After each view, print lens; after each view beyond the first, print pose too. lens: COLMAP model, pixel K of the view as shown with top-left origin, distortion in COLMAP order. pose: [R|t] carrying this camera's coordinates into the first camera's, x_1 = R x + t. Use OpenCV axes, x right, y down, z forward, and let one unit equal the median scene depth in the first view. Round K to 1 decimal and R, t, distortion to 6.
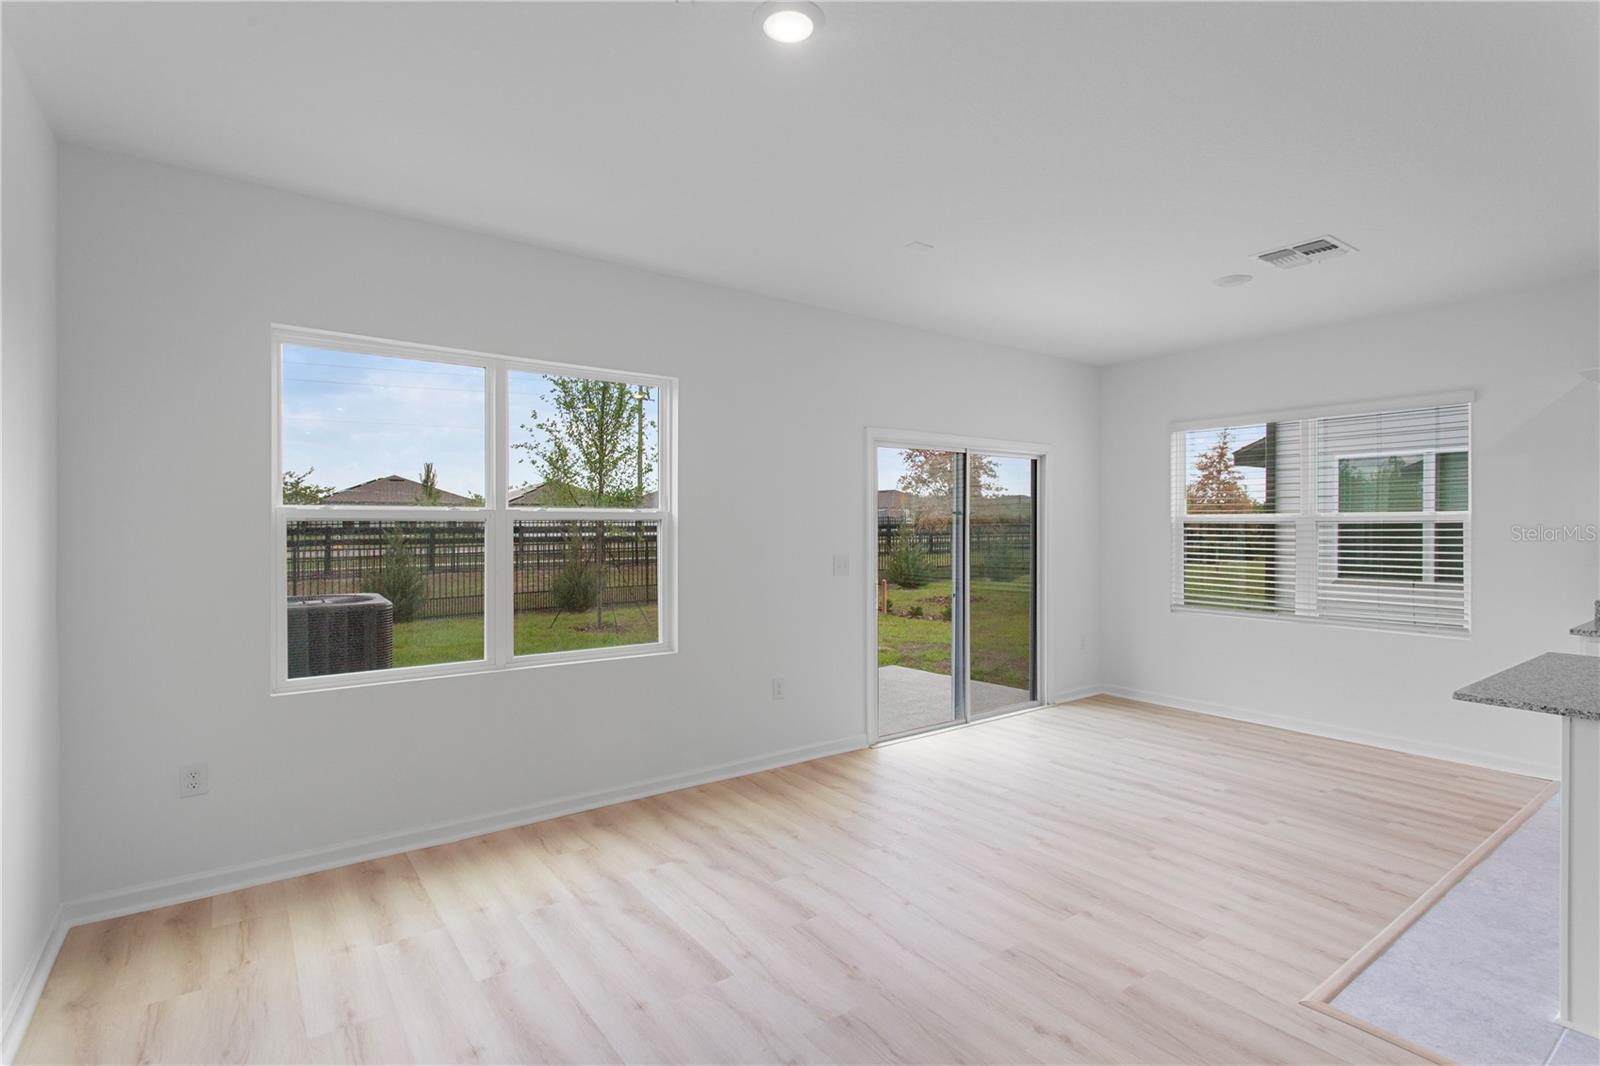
lens RADIAL K [[780.1, 0, 800.0], [0, 780.1, 533.0], [0, 0, 1]] dist [0.005611, -0.000522]
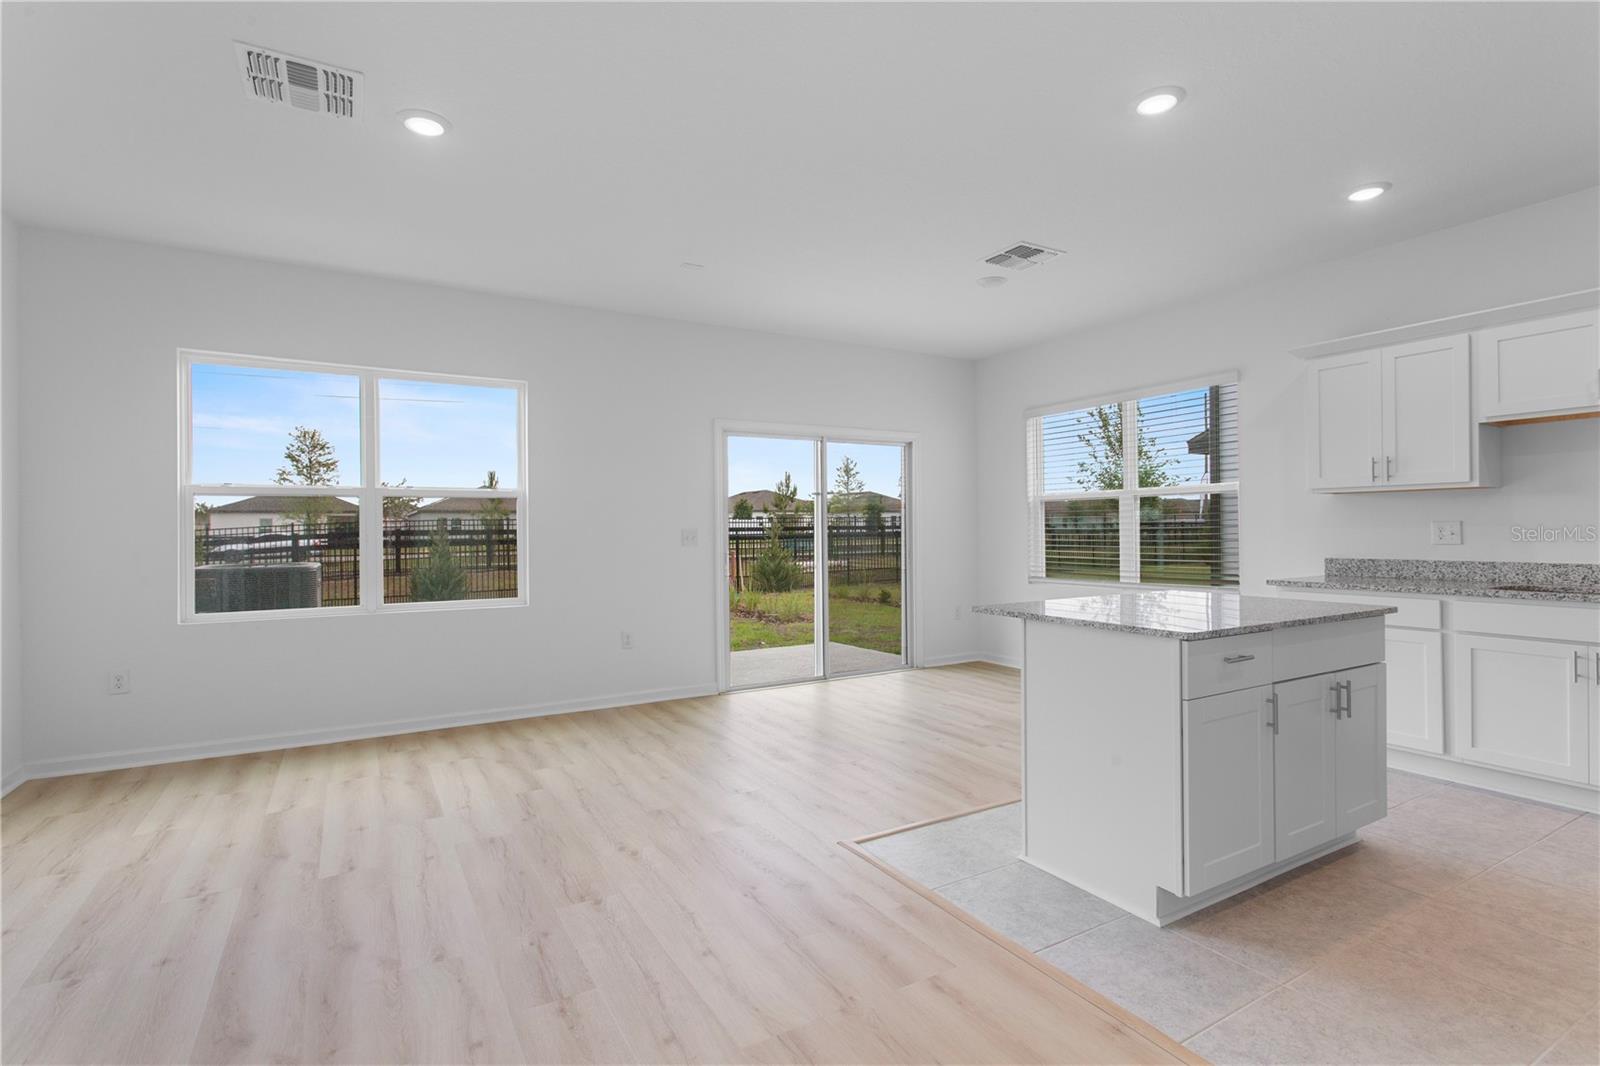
lens RADIAL K [[776.1, 0, 798.2], [0, 776.1, 531.0], [0, 0, 1]] dist [0.006791, 0.000755]
pose [[0.993937, -0.009543, -0.109540, 0.394744], [0.008477, 0.999912, -0.010192, 0.052018], [0.109628, 0.009202, 0.993930, -0.162203]]
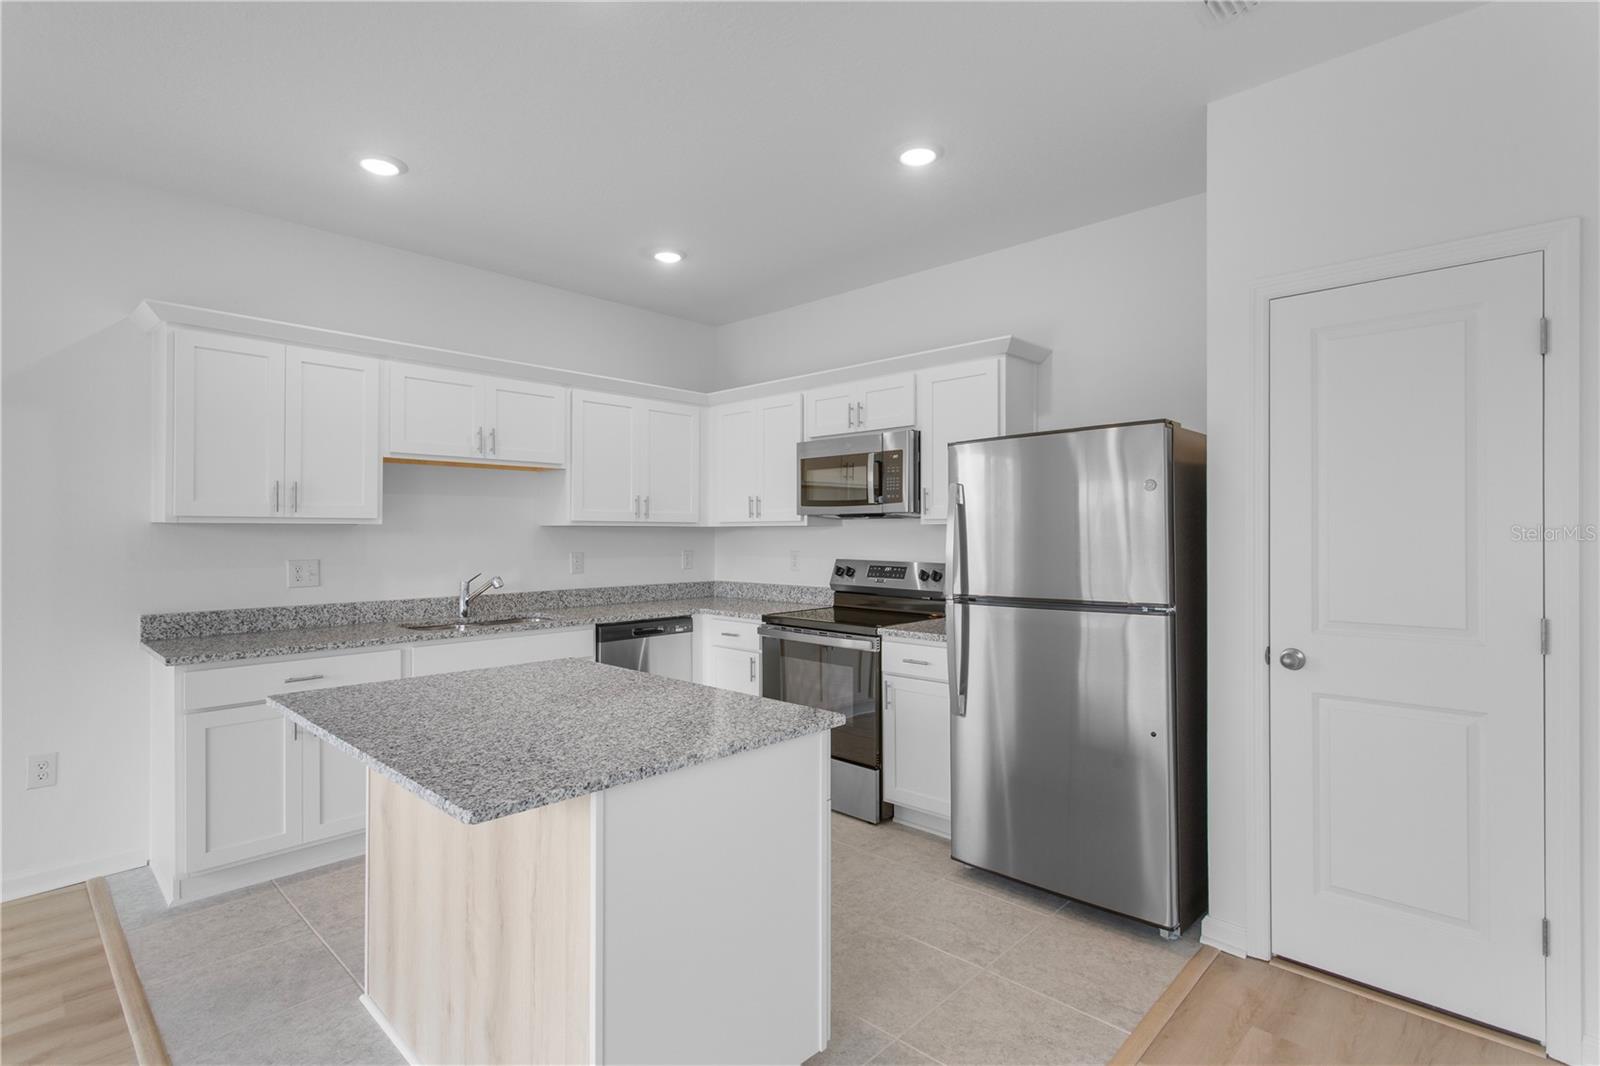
lens RADIAL K [[776.1, 0, 798.2], [0, 776.1, 531.0], [0, 0, 1]] dist [0.006791, 0.000755]
pose [[-0.173759, 0.003392, 0.984782, 0.167676], [0.013295, 0.999911, -0.001099, 0.013593], [-0.984699, 0.012901, -0.173788, 0.502043]]
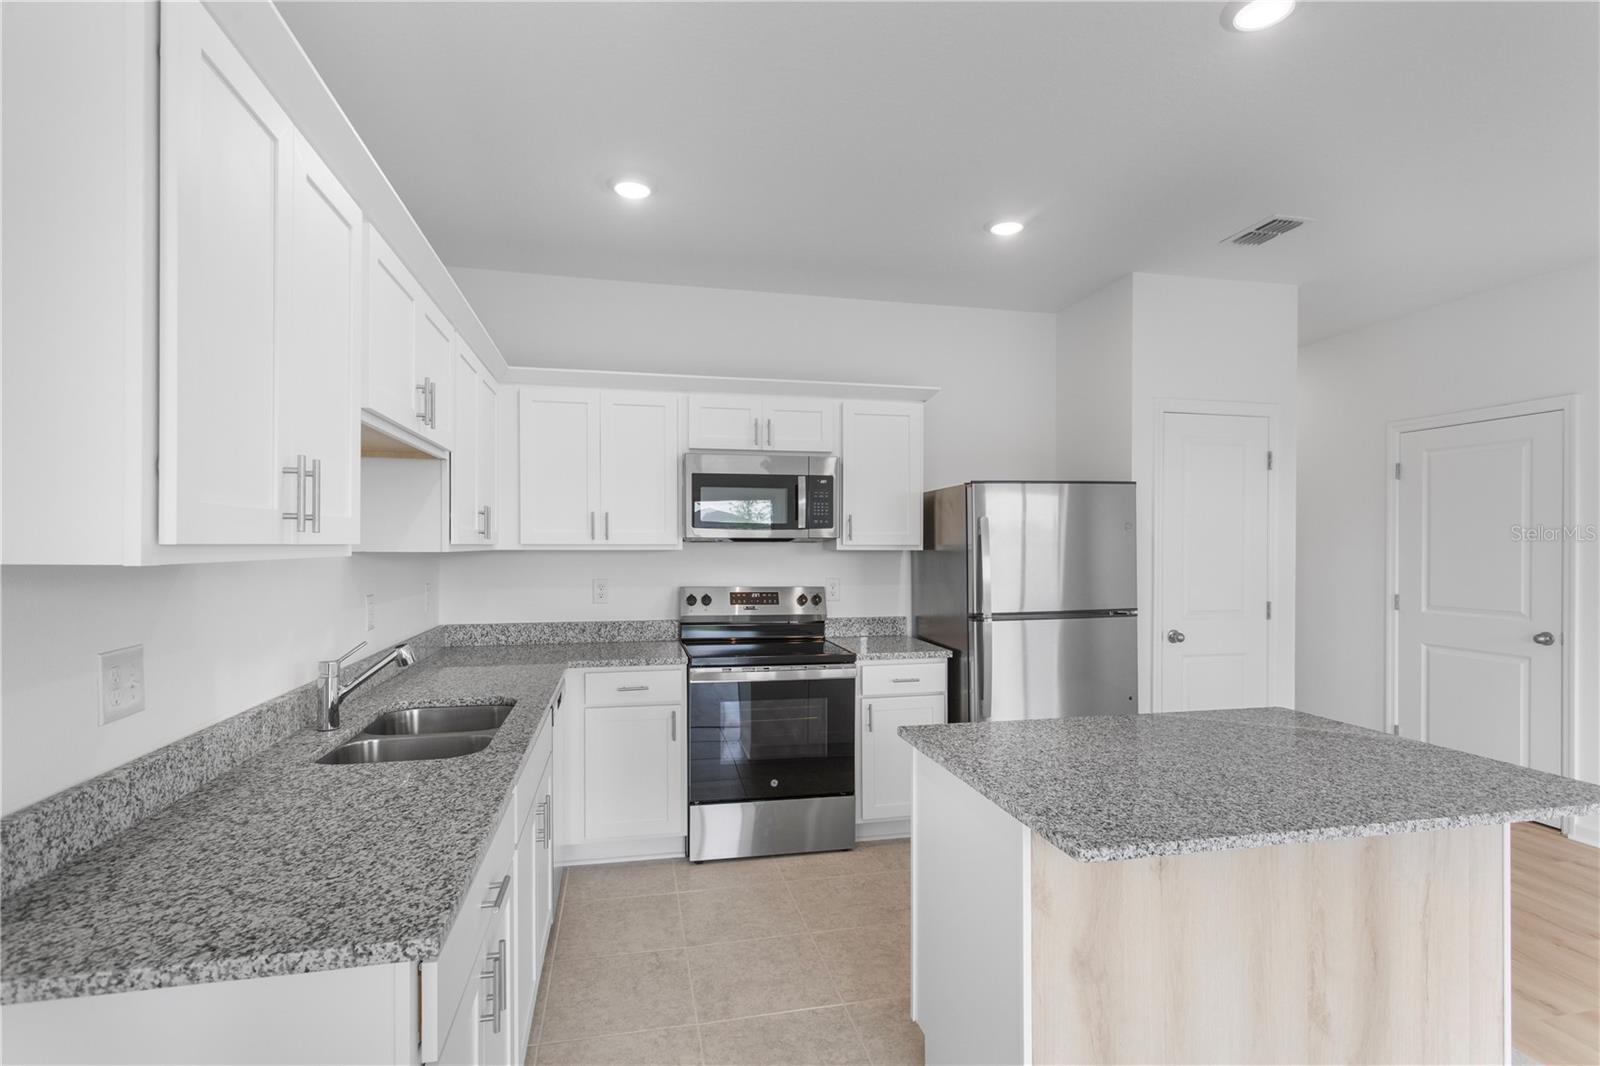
lens RADIAL K [[783.8, 0, 806.6], [0, 783.8, 544.7], [0, 0, 1]] dist [0.000715, -0.000031]
pose [[-0.916660, -0.002350, 0.399660, 0.689197], [0.002977, 0.999915, 0.012708, -0.010938], [-0.399656, 0.012839, -0.916575, 1.072756]]
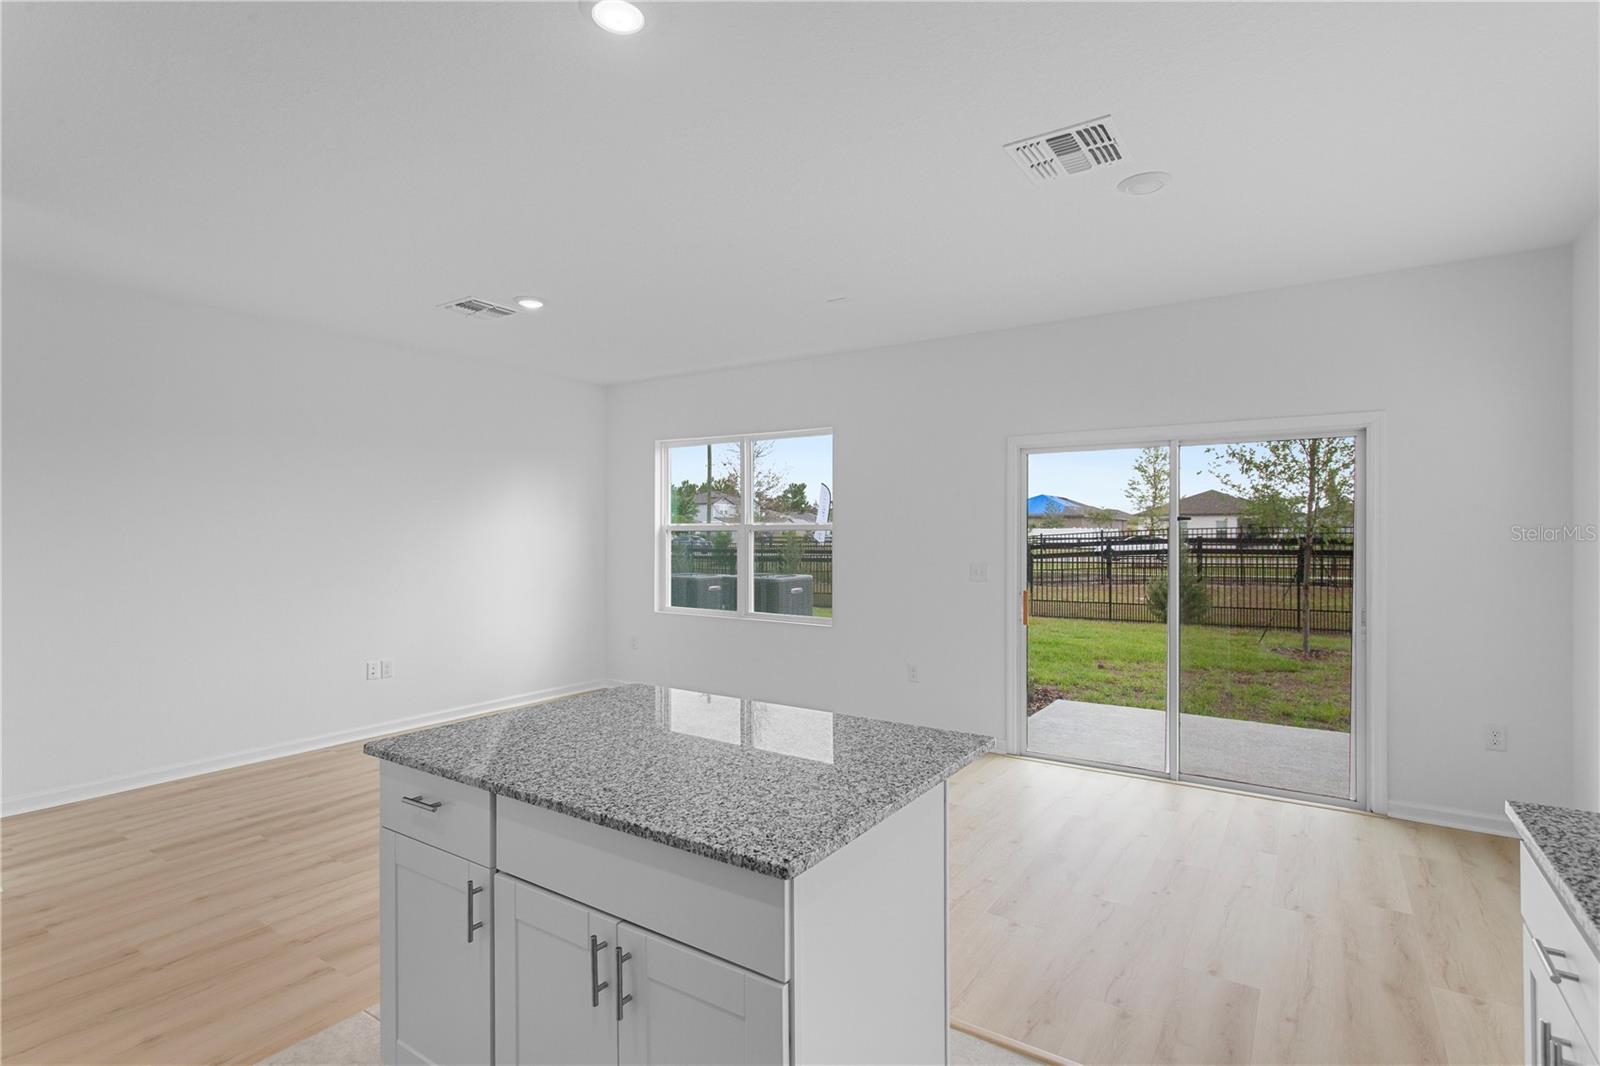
lens RADIAL K [[772.1, 0, 799.7], [0, 772.1, 517.2], [0, 0, 1]] dist [0.002031, 0.000522]
pose [[0.334266, -0.017974, -0.942307, 1.110096], [-0.012972, 0.999636, -0.023669, -0.005467], [0.942389, 0.020136, 0.333912, 0.482403]]
